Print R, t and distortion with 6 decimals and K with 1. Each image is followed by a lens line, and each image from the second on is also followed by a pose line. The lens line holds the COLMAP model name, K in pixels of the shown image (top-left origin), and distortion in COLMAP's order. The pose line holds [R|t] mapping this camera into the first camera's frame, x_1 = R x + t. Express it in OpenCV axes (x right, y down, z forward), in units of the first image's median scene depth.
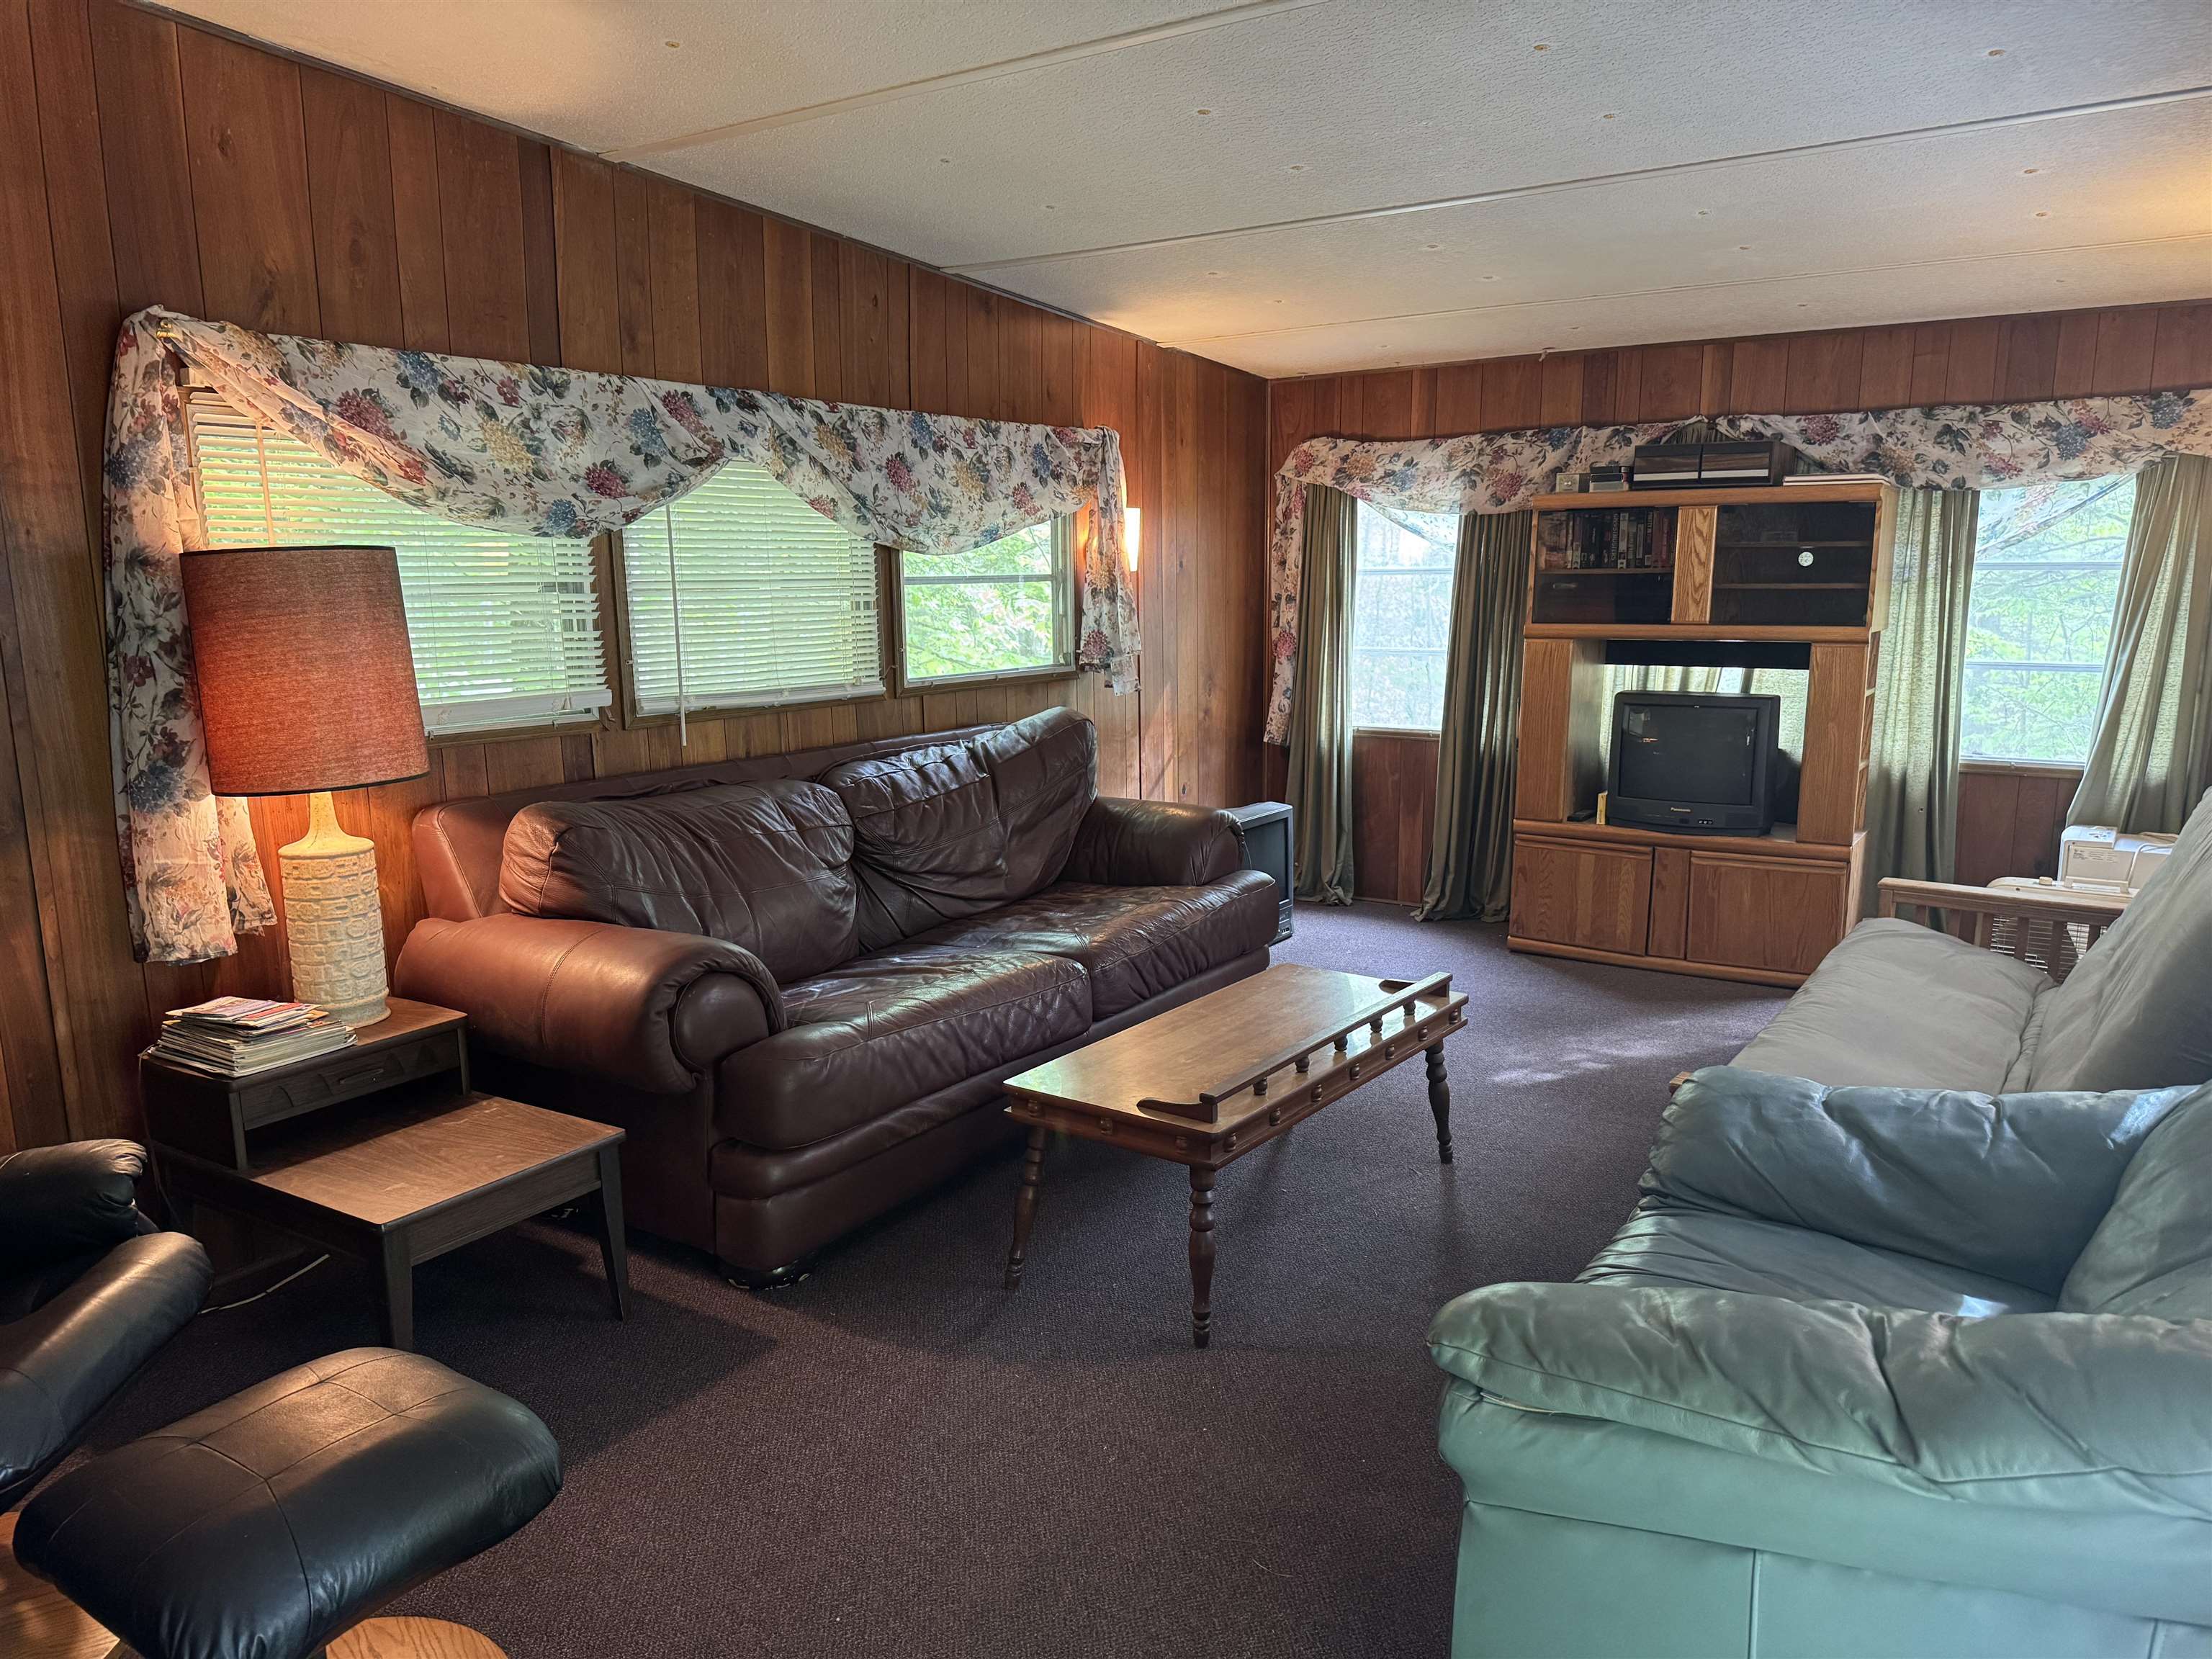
lens RADIAL K [[1589.7, 0, 1111.8], [0, 1589.7, 829.2], [0, 0, 1]] dist [0.046434, -0.045105]
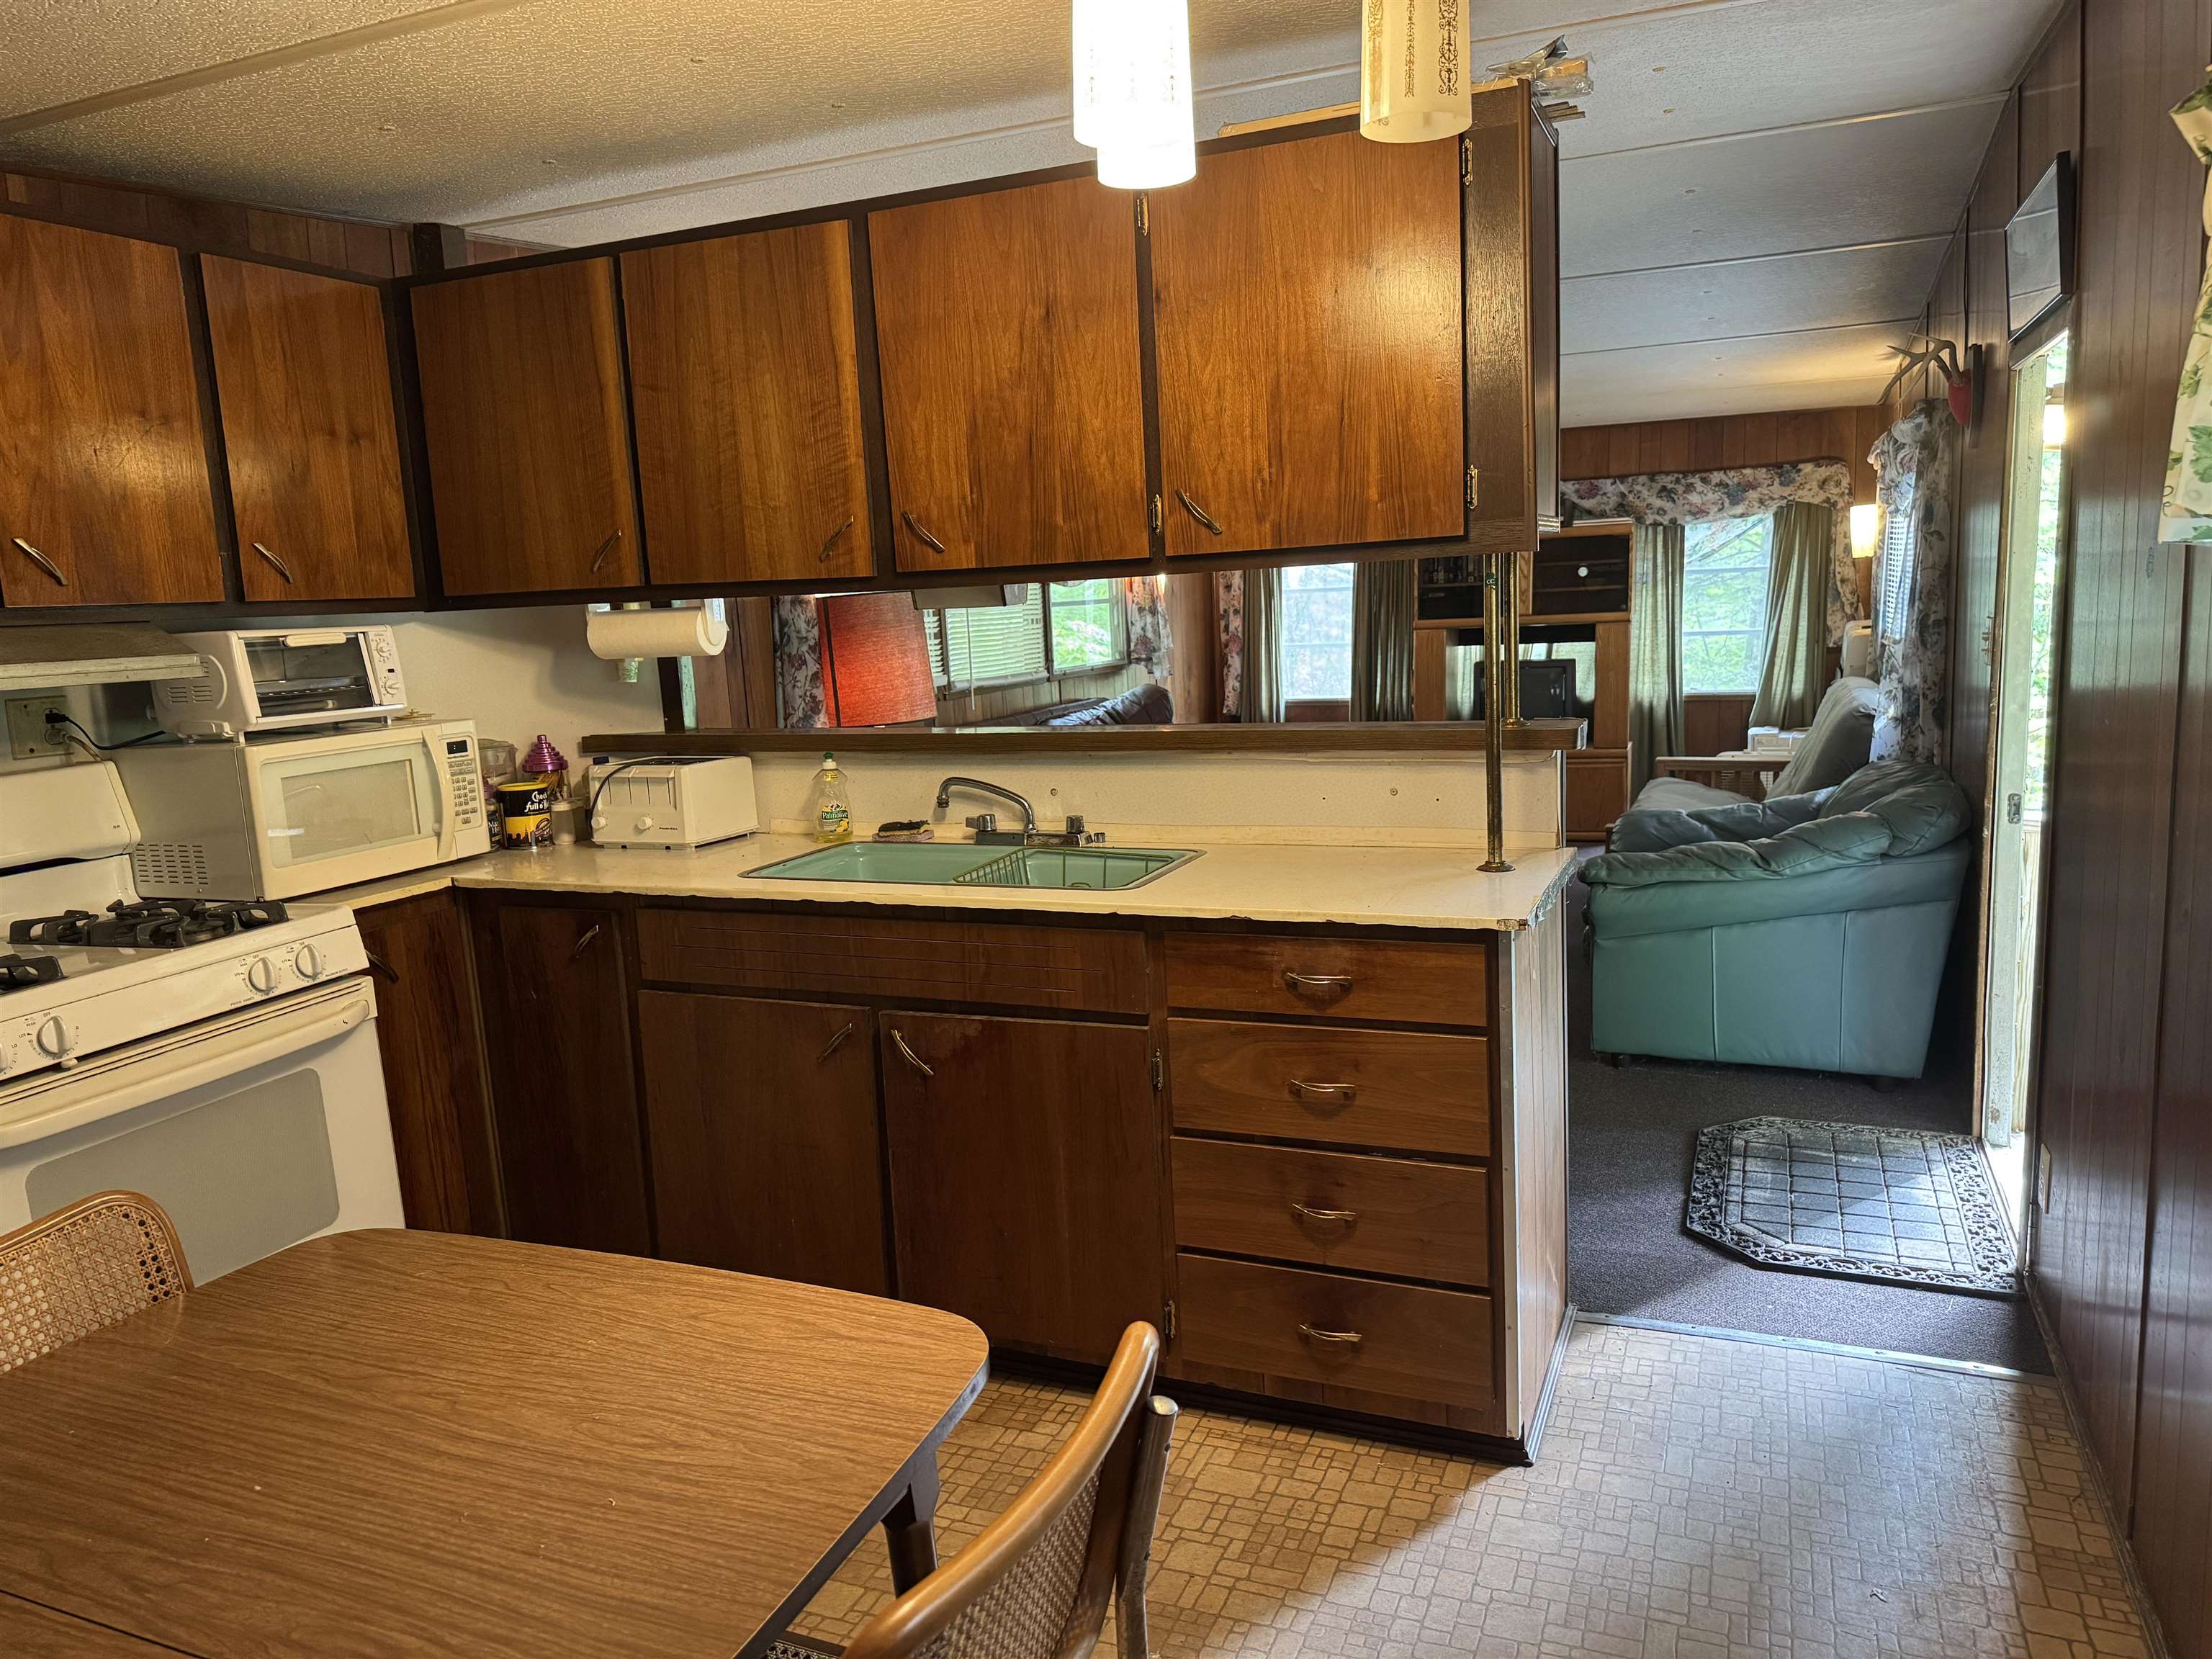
lens RADIAL K [[1589.7, 0, 1106.8], [0, 1589.7, 834.0], [0, 0, 1]] dist [0.046434, -0.045105]
pose [[0.980873, -0.063812, 0.183894, -0.350392], [0.067357, 0.997643, -0.013092, 0.082102], [-0.182625, 0.025228, 0.982859, -0.475509]]
